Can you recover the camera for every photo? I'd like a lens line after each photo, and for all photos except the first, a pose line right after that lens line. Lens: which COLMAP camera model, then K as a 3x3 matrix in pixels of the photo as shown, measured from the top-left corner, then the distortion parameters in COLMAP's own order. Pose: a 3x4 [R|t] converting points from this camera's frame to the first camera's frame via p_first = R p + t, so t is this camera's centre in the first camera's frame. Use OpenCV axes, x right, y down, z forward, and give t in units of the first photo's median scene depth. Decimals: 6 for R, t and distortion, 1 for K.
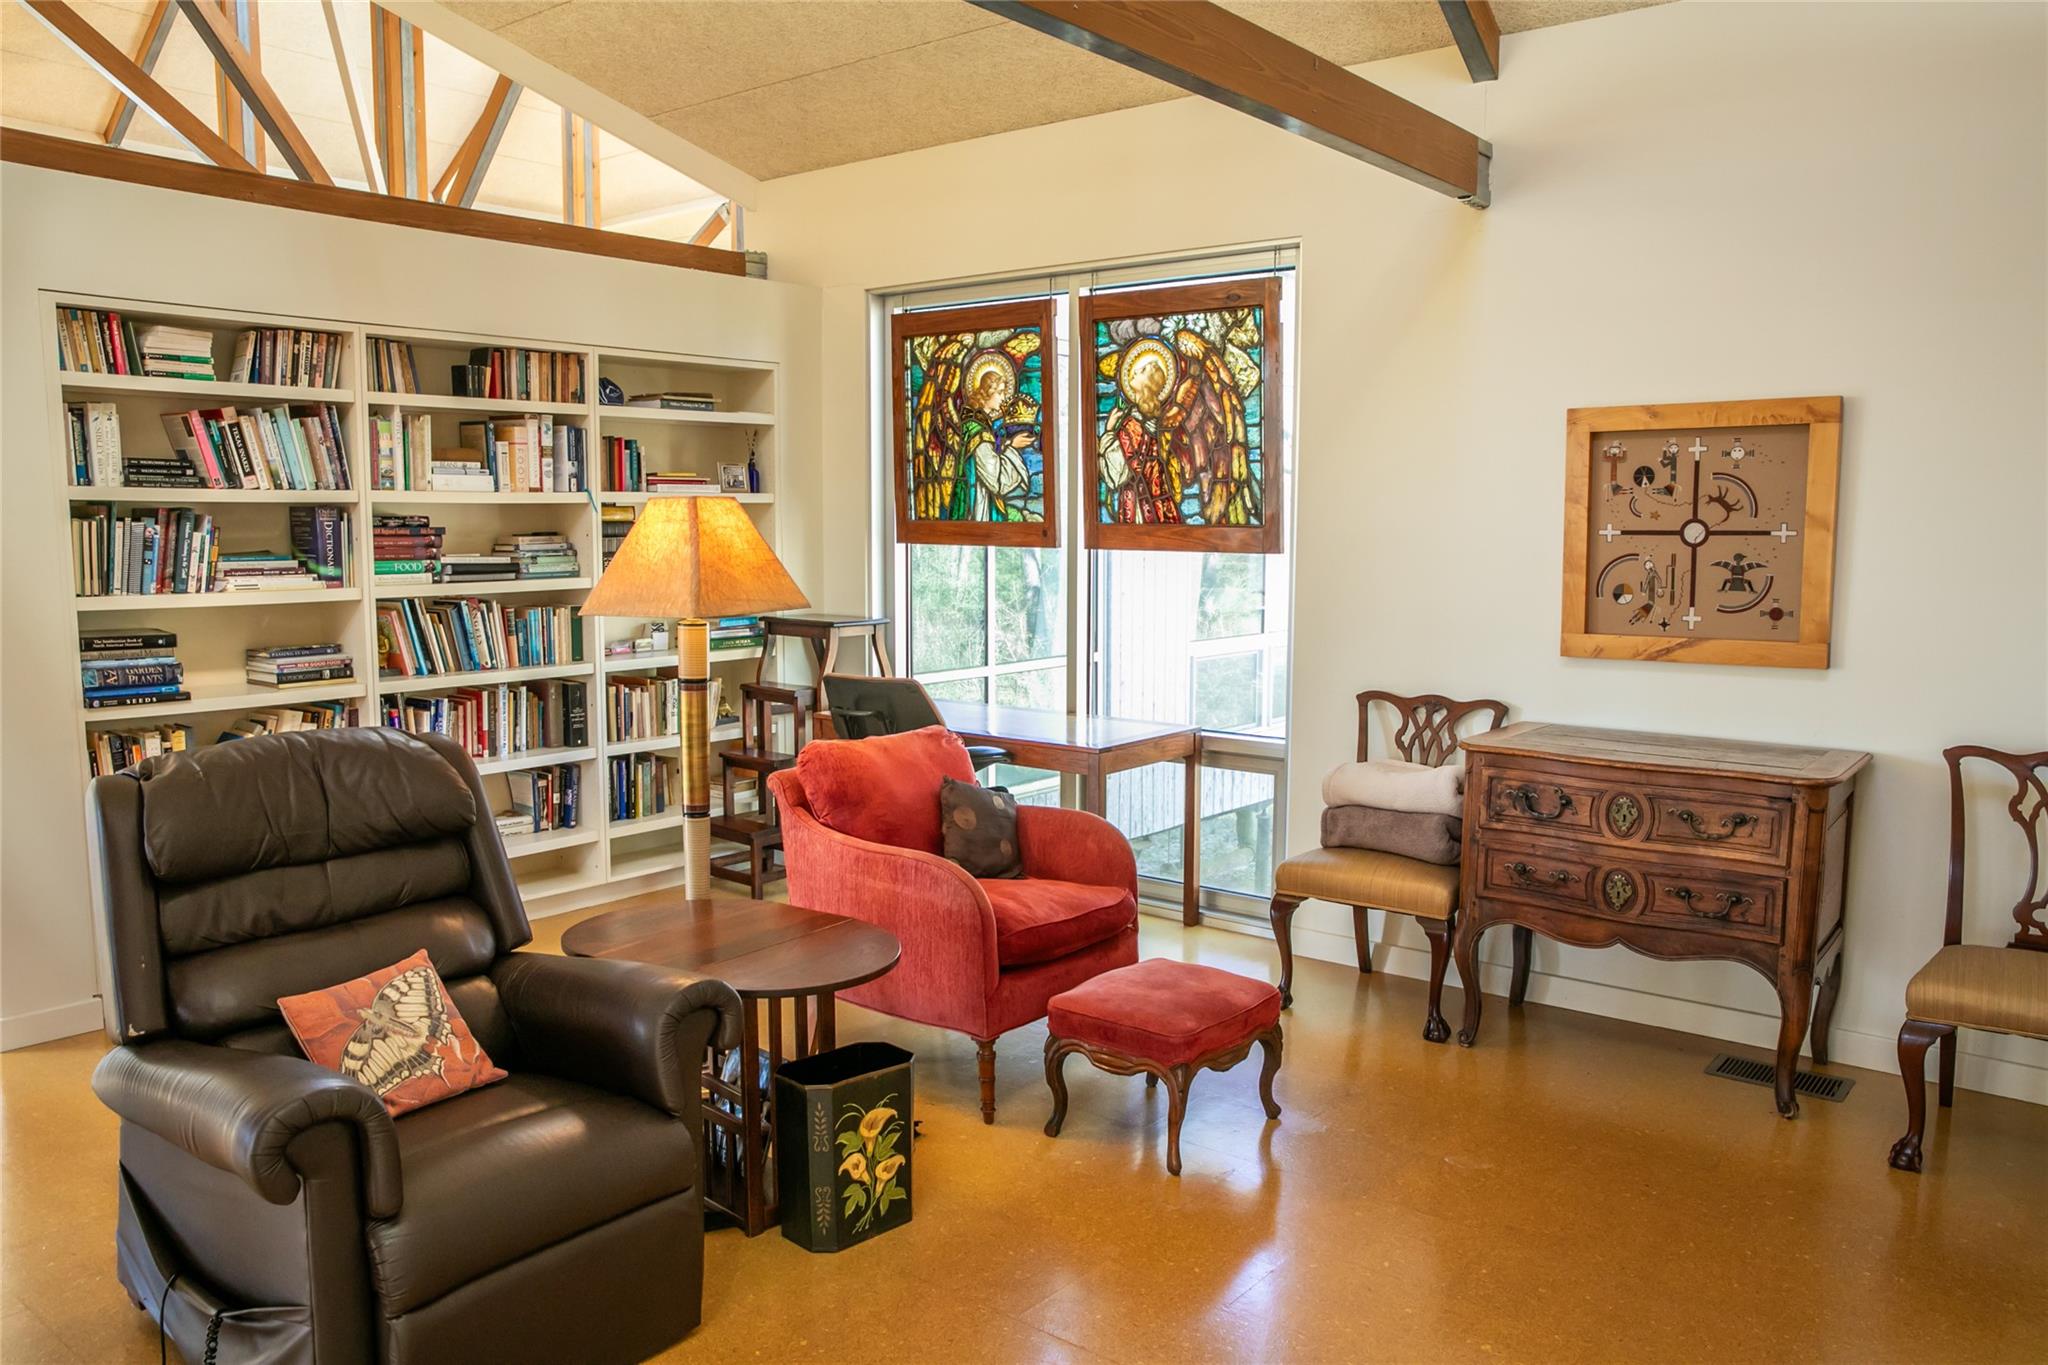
lens RADIAL K [[1504.9, 0, 1006.4], [0, 1504.9, 691.6], [0, 0, 1]] dist [-0.049538, 0.012300]
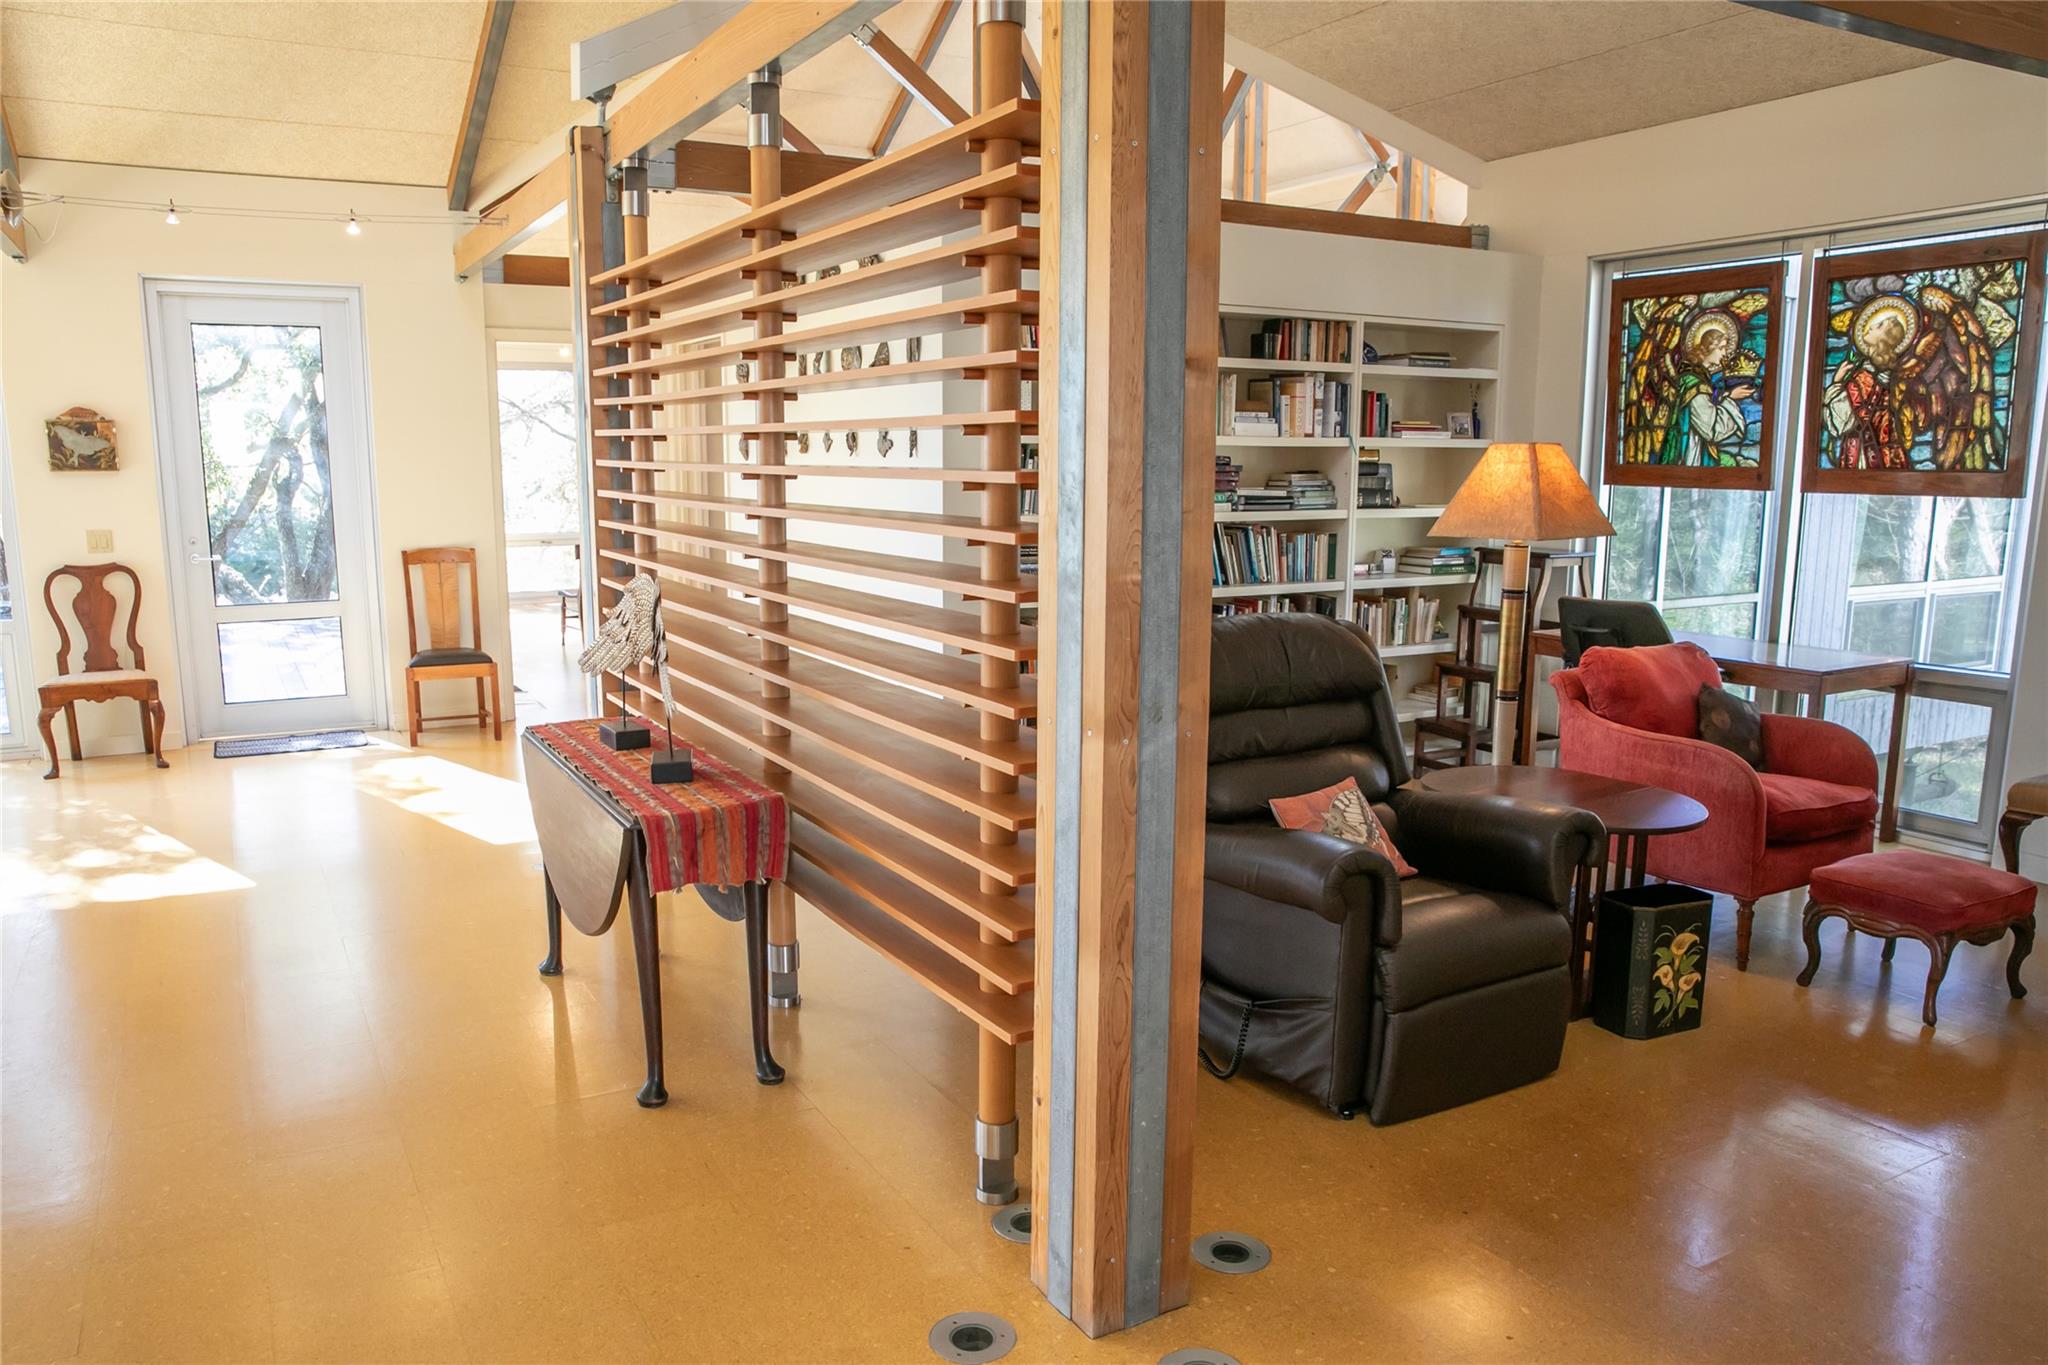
lens RADIAL K [[1440.2, 0, 989.8], [0, 1440.2, 717.5], [0, 0, 1]] dist [-0.089510, 0.074901]
pose [[0.932190, 0.062432, -0.356544, -0.130469], [-0.040482, 0.996815, 0.068706, 0.023547], [0.359698, -0.049614, 0.931749, -0.184707]]
